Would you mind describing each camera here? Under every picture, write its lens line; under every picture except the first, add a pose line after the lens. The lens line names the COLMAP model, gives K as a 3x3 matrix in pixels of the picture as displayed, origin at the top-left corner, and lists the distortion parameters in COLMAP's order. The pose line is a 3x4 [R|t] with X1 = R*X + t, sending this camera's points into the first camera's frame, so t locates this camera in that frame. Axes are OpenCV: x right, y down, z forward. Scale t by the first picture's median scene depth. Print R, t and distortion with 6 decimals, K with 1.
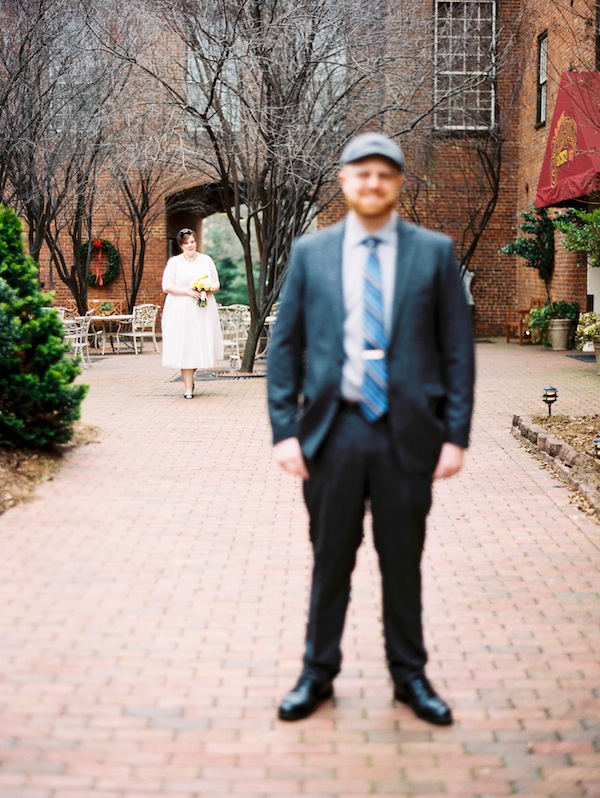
lens RADIAL K [[1498.4, 0, 341.4], [0, 1498.4, 400.8], [0, 0, 1]] dist [-0.071589, 0.028119]
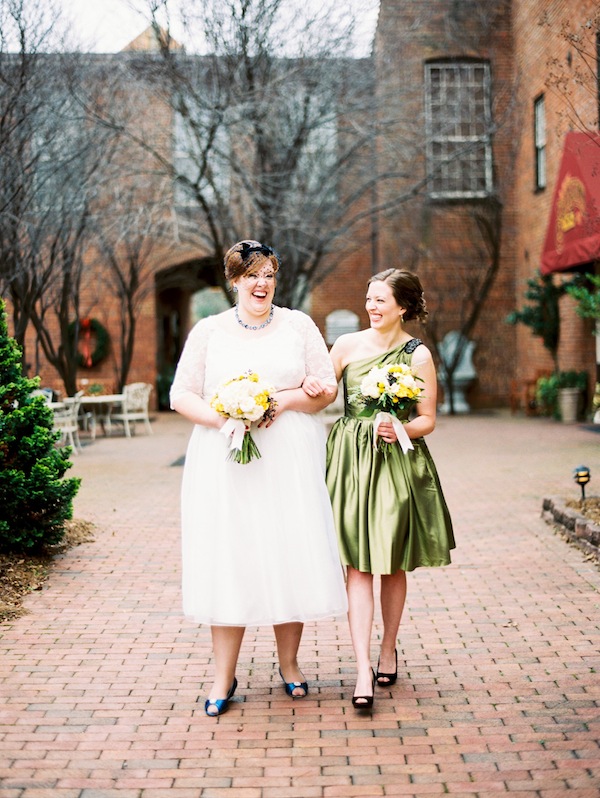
lens RADIAL K [[1398.8, 0, 300.0], [0, 1398.8, 399.0], [0, 0, 1]] dist [-0.075549, 0.028620]
pose [[0.999676, -0.024126, -0.008090, -0.021977], [0.023722, 0.998626, -0.046735, -0.012495], [0.009207, 0.046528, 0.998875, 0.122363]]
